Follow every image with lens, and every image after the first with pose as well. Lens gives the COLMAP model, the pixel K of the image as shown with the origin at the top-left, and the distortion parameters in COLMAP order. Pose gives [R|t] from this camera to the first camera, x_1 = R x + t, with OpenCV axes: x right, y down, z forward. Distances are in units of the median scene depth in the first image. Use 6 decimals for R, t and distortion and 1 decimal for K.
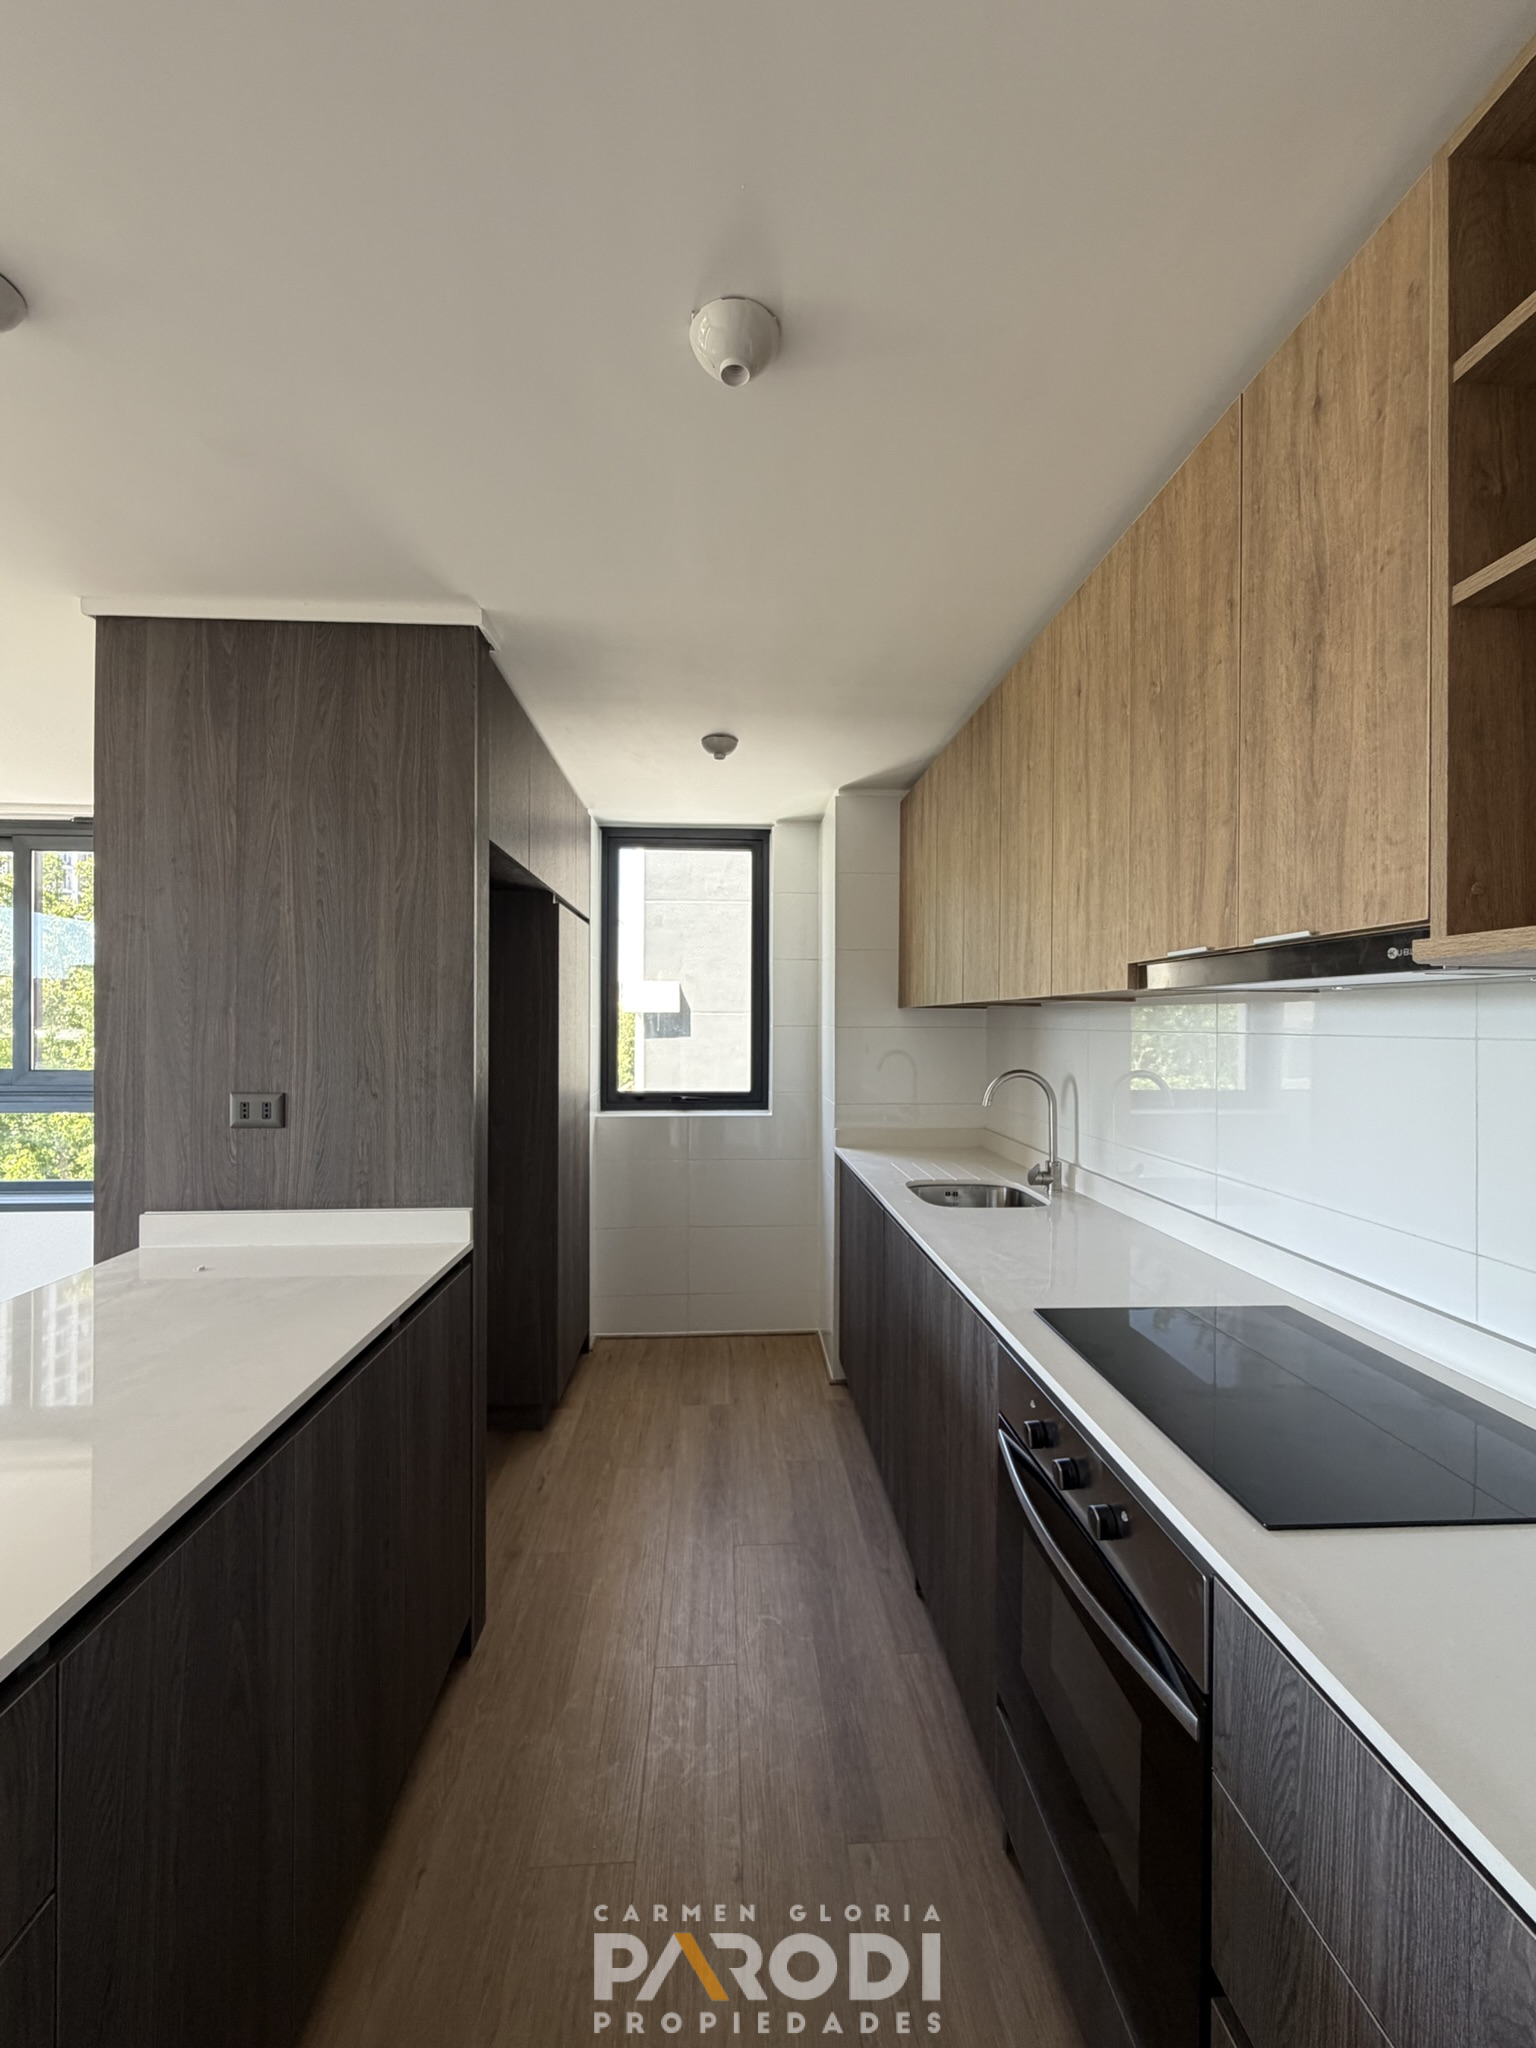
lens RADIAL K [[816.1, 0, 768.2], [0, 816.1, 1025.7], [0, 0, 1]] dist [-0.002305, 0.000346]
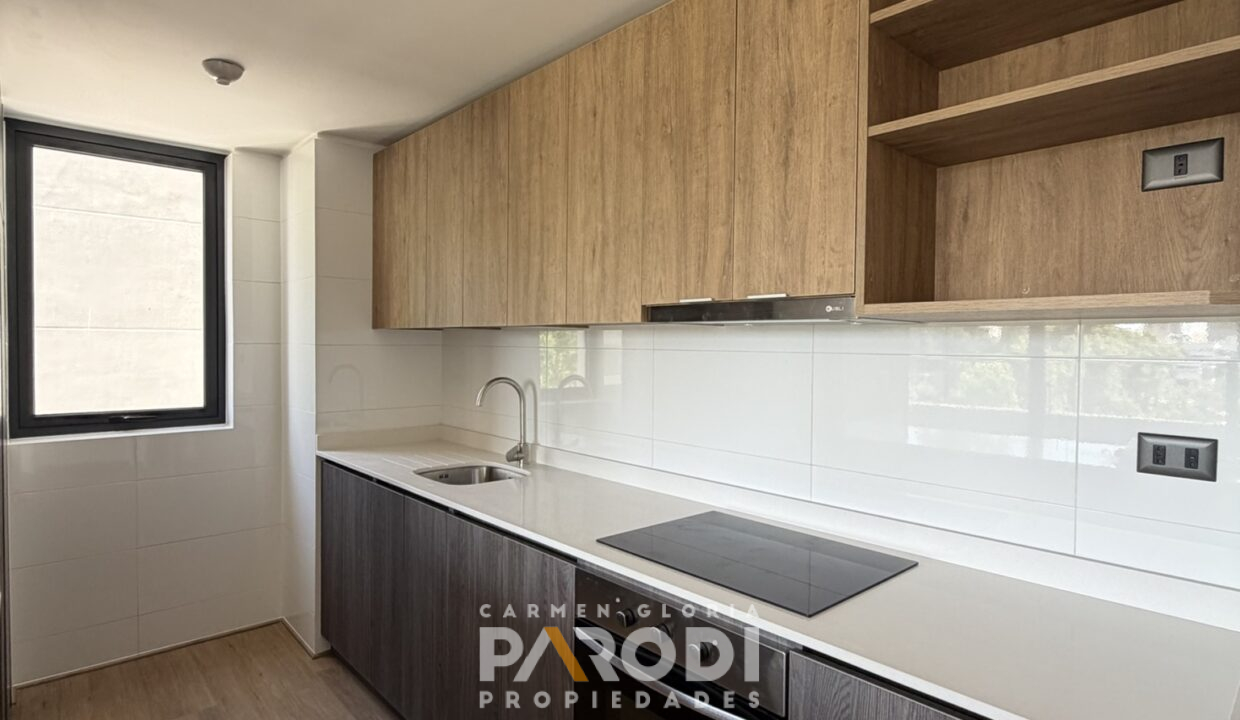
lens RADIAL K [[657.9, 0, 621.2], [0, 657.9, 361.3], [0, 0, 1]] dist [0.000149, 0.000371]
pose [[0.781921, -0.016218, 0.623166, -0.324235], [-0.001909, 0.999595, 0.028410, -0.004750], [-0.623374, -0.023404, 0.781573, 0.051599]]
